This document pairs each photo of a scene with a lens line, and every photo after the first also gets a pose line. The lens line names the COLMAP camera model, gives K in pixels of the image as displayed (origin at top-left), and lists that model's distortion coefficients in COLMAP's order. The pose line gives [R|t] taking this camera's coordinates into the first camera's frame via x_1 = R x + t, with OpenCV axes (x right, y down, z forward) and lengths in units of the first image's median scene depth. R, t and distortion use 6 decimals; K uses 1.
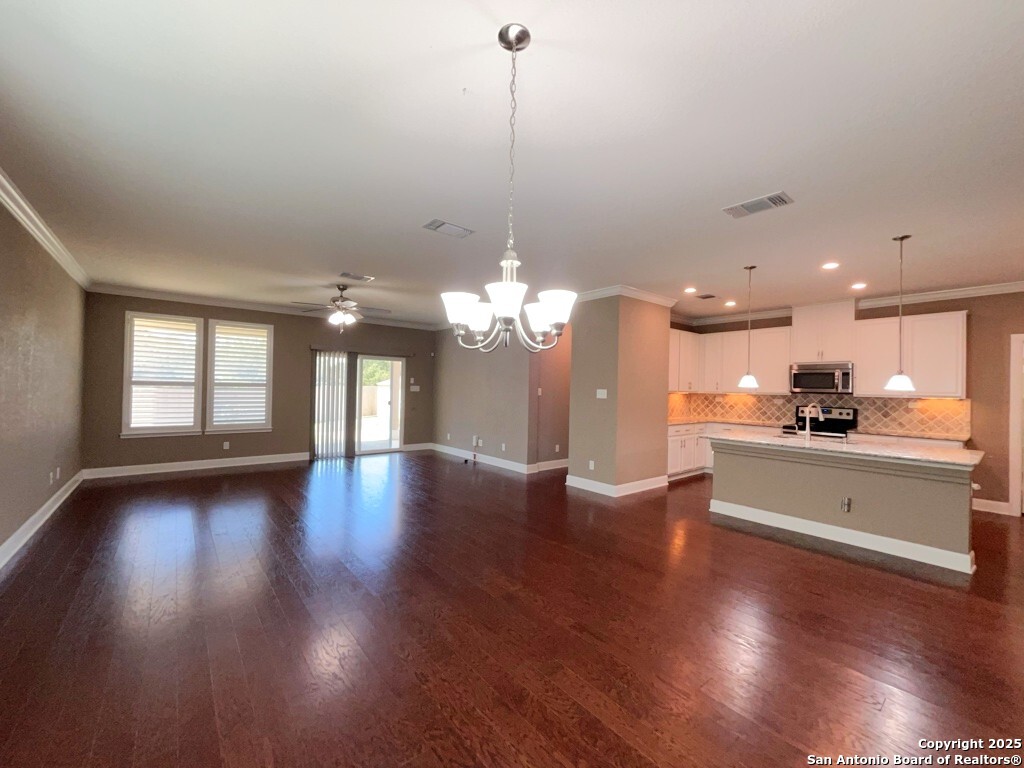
lens RADIAL K [[412.4, 0, 515.8], [0, 412.4, 385.1], [0, 0, 1]] dist [-0.001247, -0.000459]
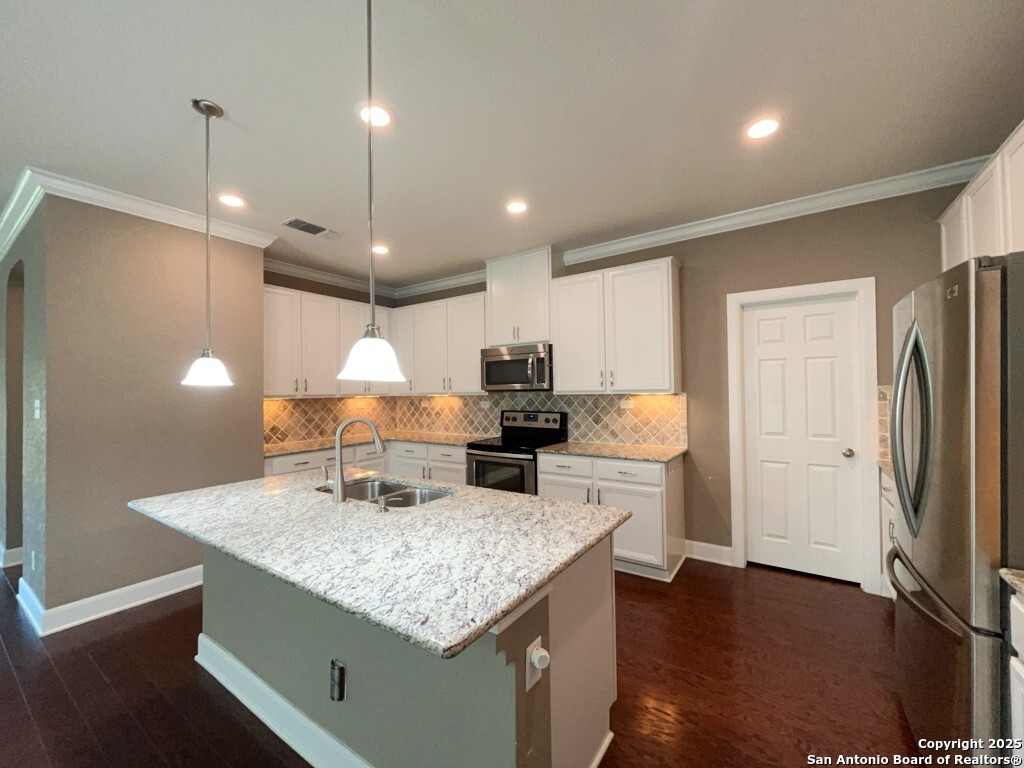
lens RADIAL K [[412.4, 0, 516.6], [0, 412.4, 386.8], [0, 0, 1]] dist [-0.001247, -0.000459]
pose [[0.958520, -0.031293, 0.283301, 0.560916], [0.031805, 0.999490, 0.002793, 0.011607], [-0.283244, 0.006334, 0.959027, 0.374998]]
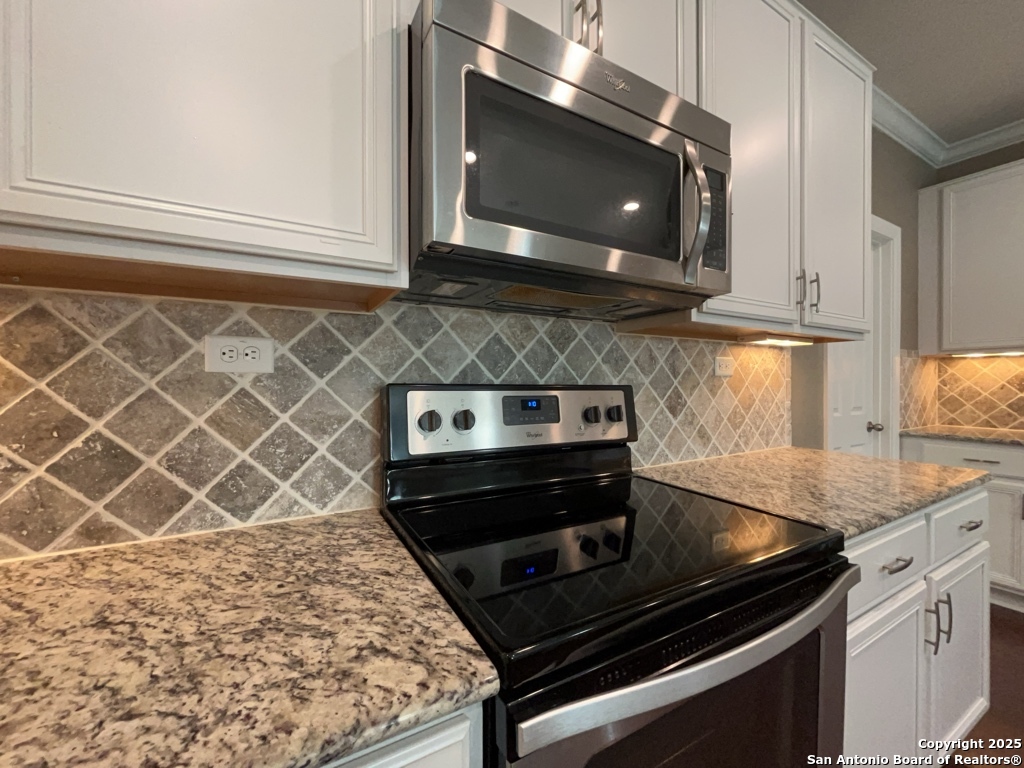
lens RADIAL K [[412.4, 0, 515.2], [0, 412.4, 383.6], [0, 0, 1]] dist [-0.001247, -0.000459]
pose [[0.171978, -0.025706, 0.984765, 0.598991], [-0.004367, 0.999630, 0.026857, 0.050372], [-0.985091, -0.008919, 0.171802, 1.016330]]
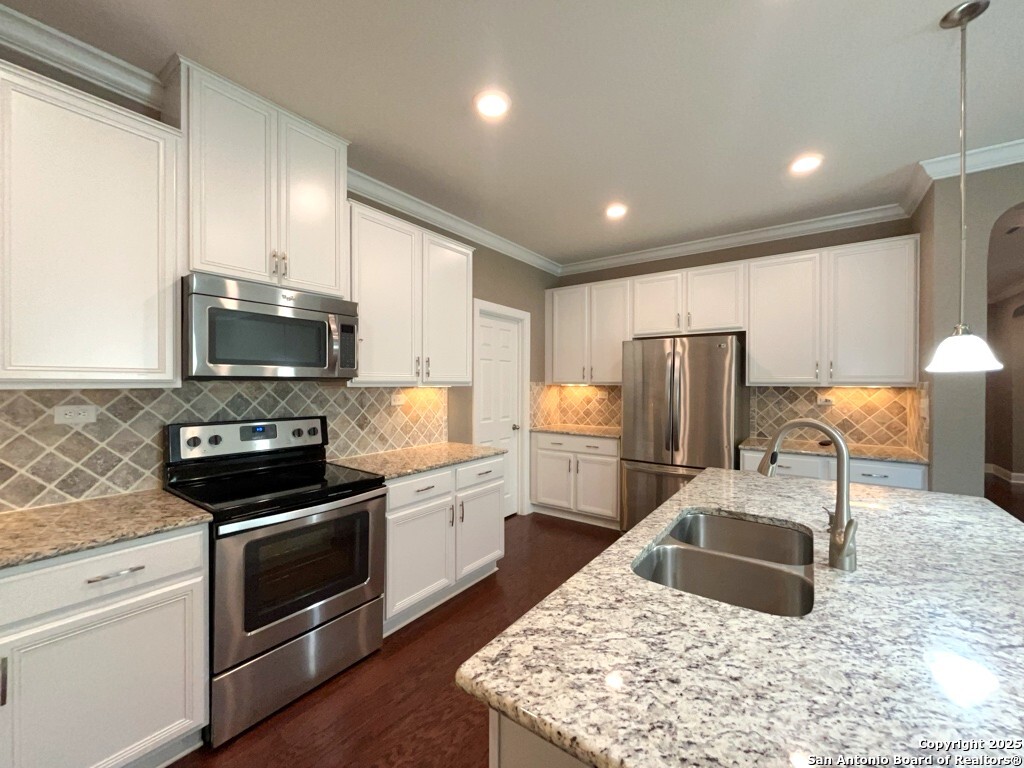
lens RADIAL K [[412.4, 0, 513.3], [0, 412.4, 384.8], [0, 0, 1]] dist [-0.001247, -0.000459]
pose [[-0.251925, -0.023860, 0.967452, 0.376570], [-0.013854, 0.999682, 0.021048, 0.014585], [-0.967647, -0.008101, -0.252176, 0.916349]]
